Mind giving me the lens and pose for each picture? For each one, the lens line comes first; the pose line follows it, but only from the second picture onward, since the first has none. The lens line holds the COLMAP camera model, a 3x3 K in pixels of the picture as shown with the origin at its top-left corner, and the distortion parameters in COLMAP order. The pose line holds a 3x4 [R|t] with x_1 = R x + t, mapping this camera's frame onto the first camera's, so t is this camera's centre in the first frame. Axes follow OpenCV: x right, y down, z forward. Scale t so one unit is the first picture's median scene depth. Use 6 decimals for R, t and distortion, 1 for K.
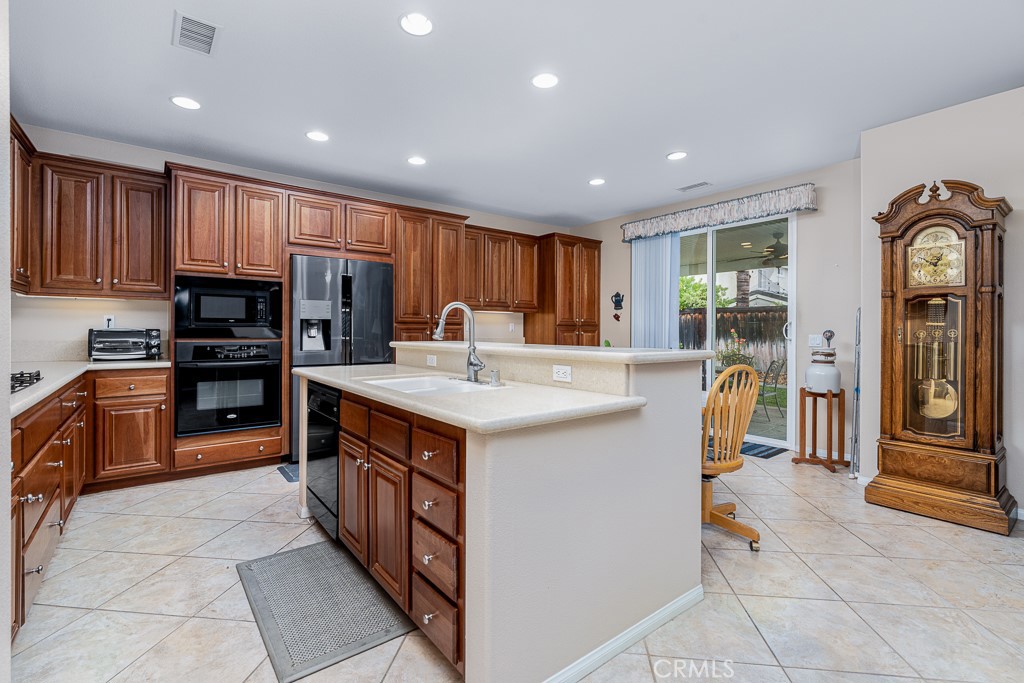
lens RADIAL K [[466.3, 0, 511.5], [0, 466.3, 331.5], [0, 0, 1]] dist [0.000590, 0.000073]
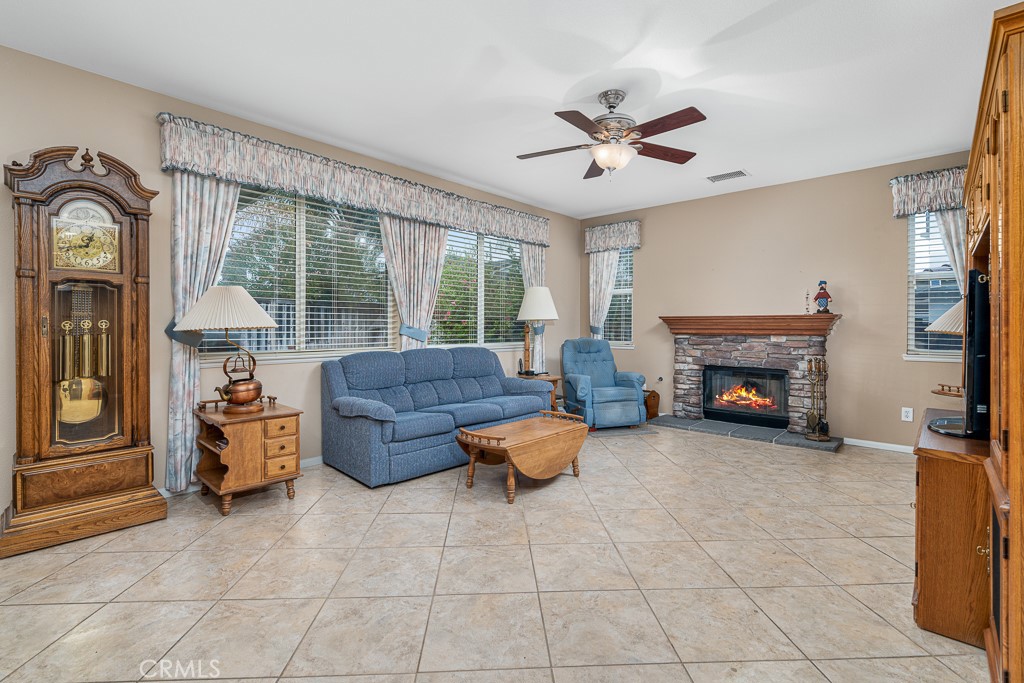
lens RADIAL K [[466.3, 0, 511.5], [0, 466.3, 331.5], [0, 0, 1]] dist [0.000590, 0.000073]
pose [[-0.166422, -0.012431, 0.985976, -0.082658], [-0.002389, 0.999923, 0.012203, 0.004327], [-0.986052, -0.000325, -0.166439, 0.368689]]
